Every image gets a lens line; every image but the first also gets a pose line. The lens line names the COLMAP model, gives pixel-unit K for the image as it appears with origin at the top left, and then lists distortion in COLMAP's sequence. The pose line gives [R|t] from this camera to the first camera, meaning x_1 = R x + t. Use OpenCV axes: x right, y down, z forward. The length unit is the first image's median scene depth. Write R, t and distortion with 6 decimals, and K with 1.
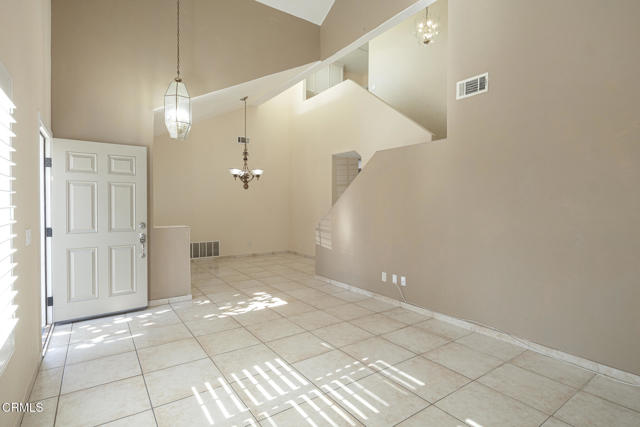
lens RADIAL K [[318.6, 0, 326.2], [0, 318.6, 207.3], [0, 0, 1]] dist [-0.017161, -0.000077]
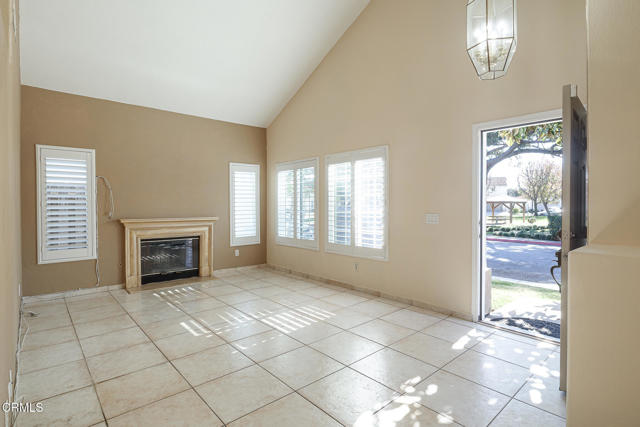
lens RADIAL K [[325.5, 0, 320.5], [0, 325.5, 210.3], [0, 0, 1]] dist [-0.004780, -0.000199]
pose [[-0.994753, -0.000713, -0.102303, -0.115166], [-0.003329, 0.999672, 0.025404, 0.005931], [0.102252, 0.025611, -0.994429, 1.637147]]
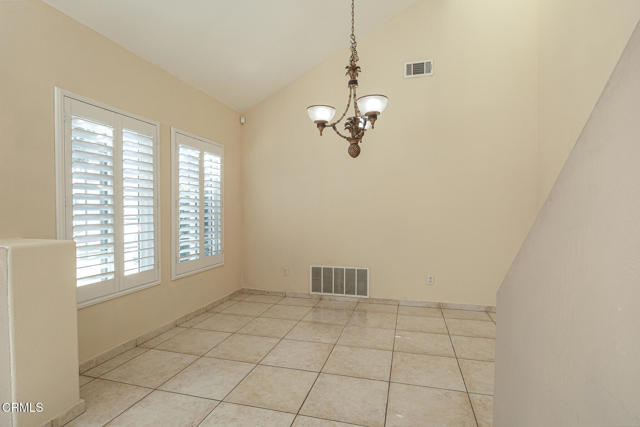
lens RADIAL K [[325.5, 0, 320.5], [0, 325.5, 210.3], [0, 0, 1]] dist [-0.004780, -0.000199]
pose [[0.628945, 0.000869, -0.777449, 0.079015], [-0.006214, 0.999973, -0.003909, 0.024996], [0.777425, 0.007290, 0.628934, 1.284586]]
